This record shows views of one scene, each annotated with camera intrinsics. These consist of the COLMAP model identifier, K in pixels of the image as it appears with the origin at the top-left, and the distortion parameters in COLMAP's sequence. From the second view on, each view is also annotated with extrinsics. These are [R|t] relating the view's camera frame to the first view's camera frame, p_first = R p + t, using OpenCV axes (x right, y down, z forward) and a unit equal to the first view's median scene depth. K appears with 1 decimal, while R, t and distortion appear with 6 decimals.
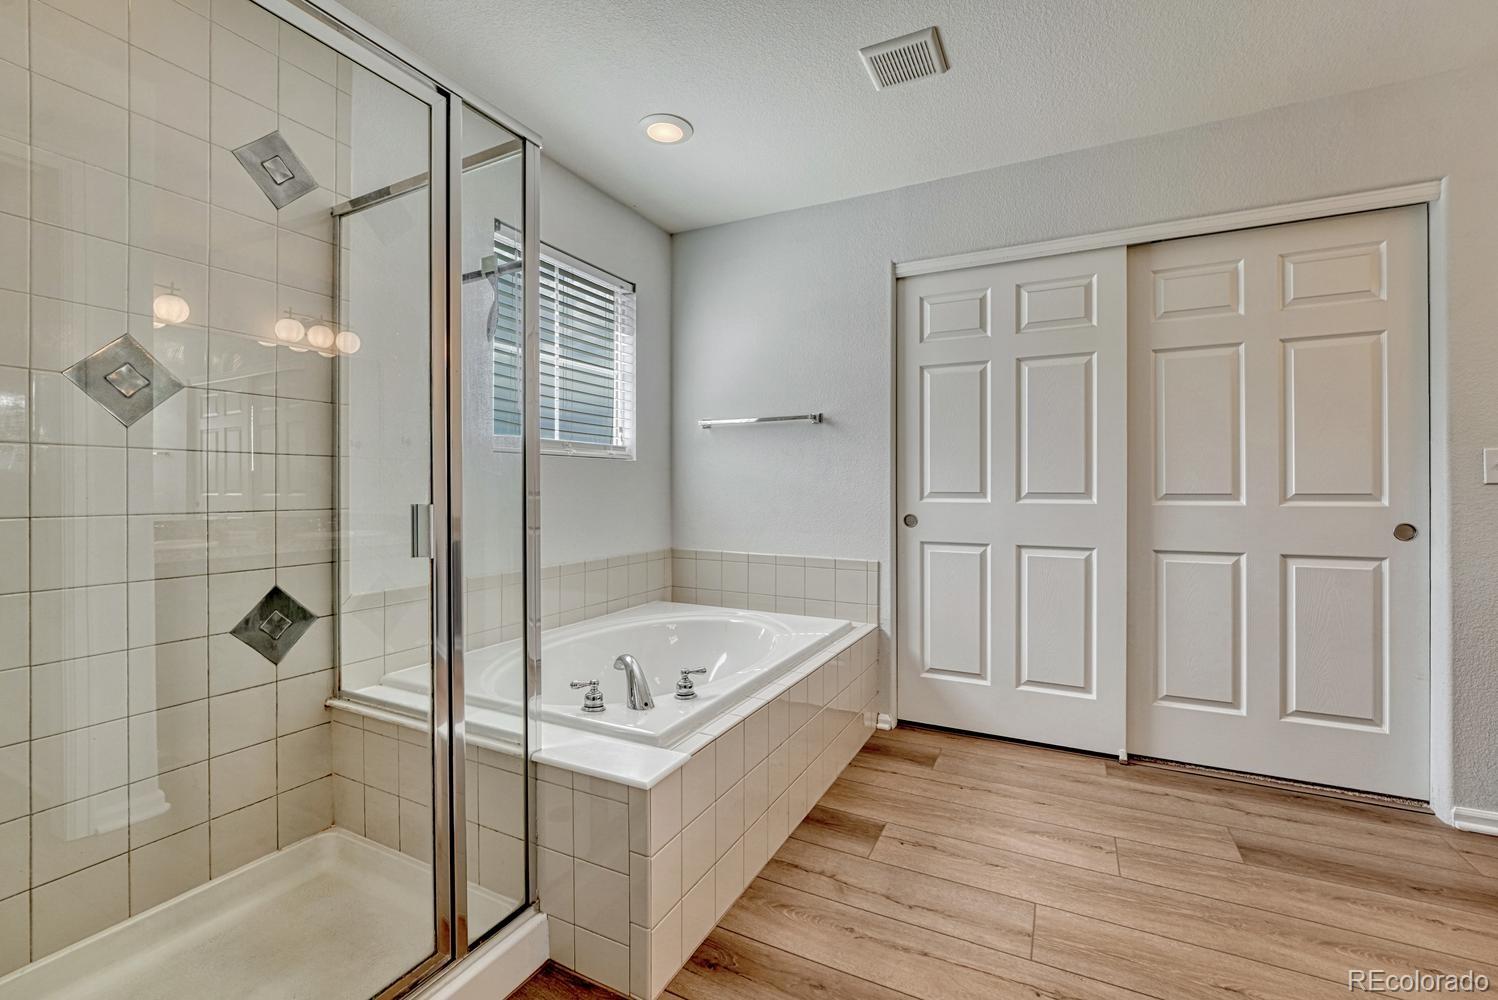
lens RADIAL K [[621.0, 0, 742.2], [0, 621.0, 495.3], [0, 0, 1]] dist [-0.002276, 0.000281]
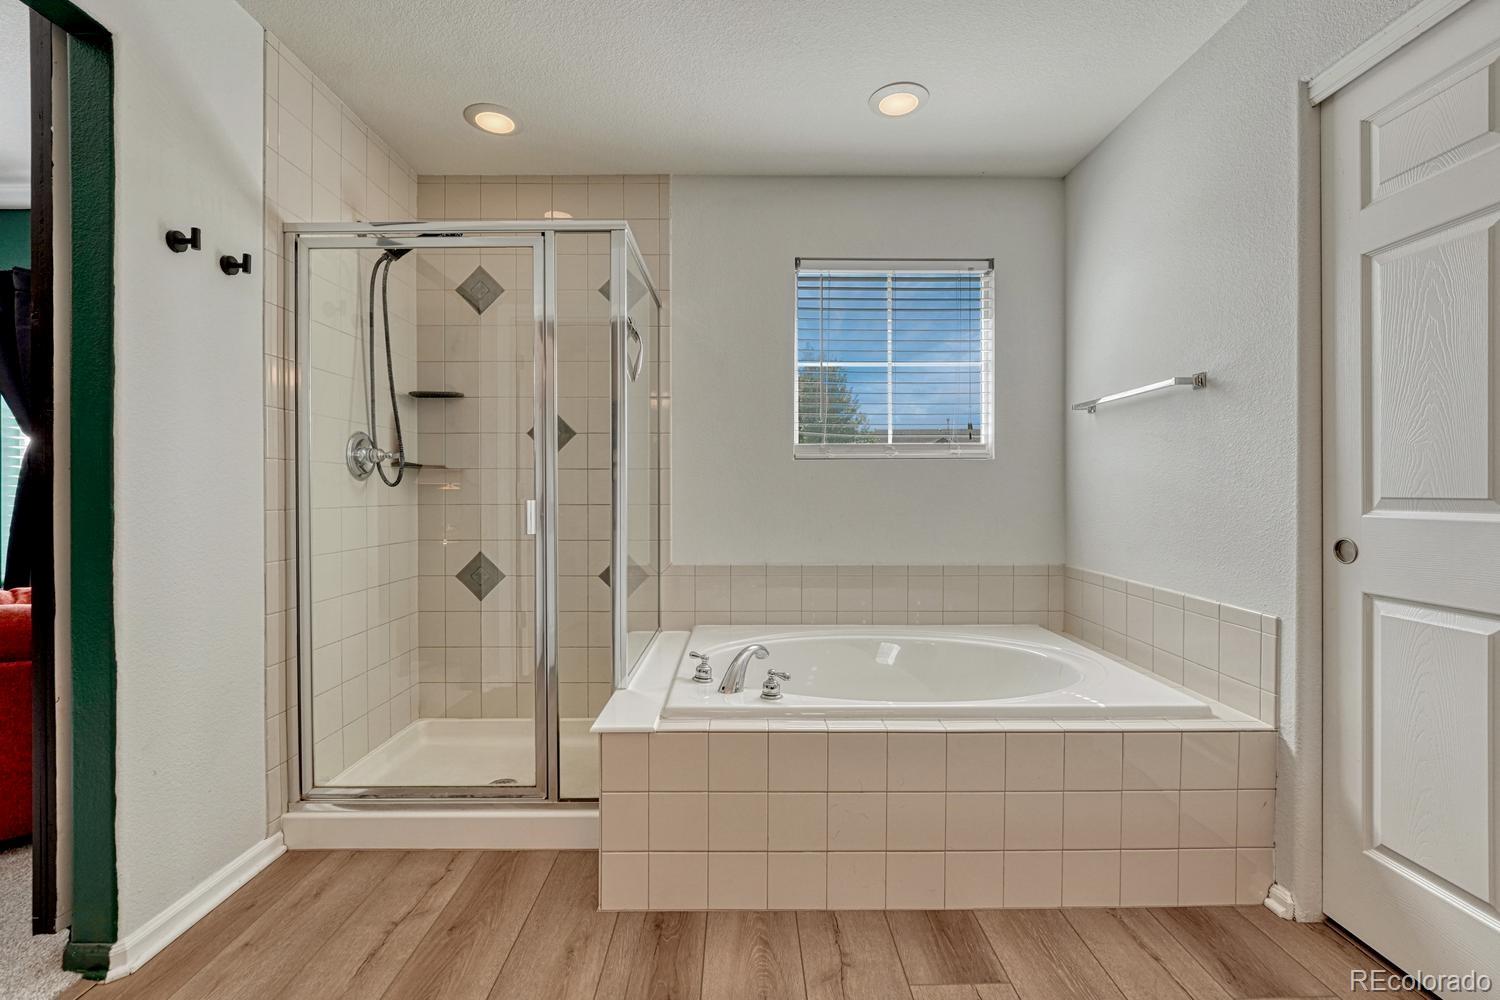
lens RADIAL K [[621.9, 0, 745.5], [0, 621.9, 500.6], [0, 0, 1]] dist [-0.002276, 0.000281]
pose [[0.490137, 0.011723, -0.871567, 0.484798], [-0.009913, 0.999920, 0.007875, -0.001215], [0.871589, 0.004780, 0.490214, 0.296774]]
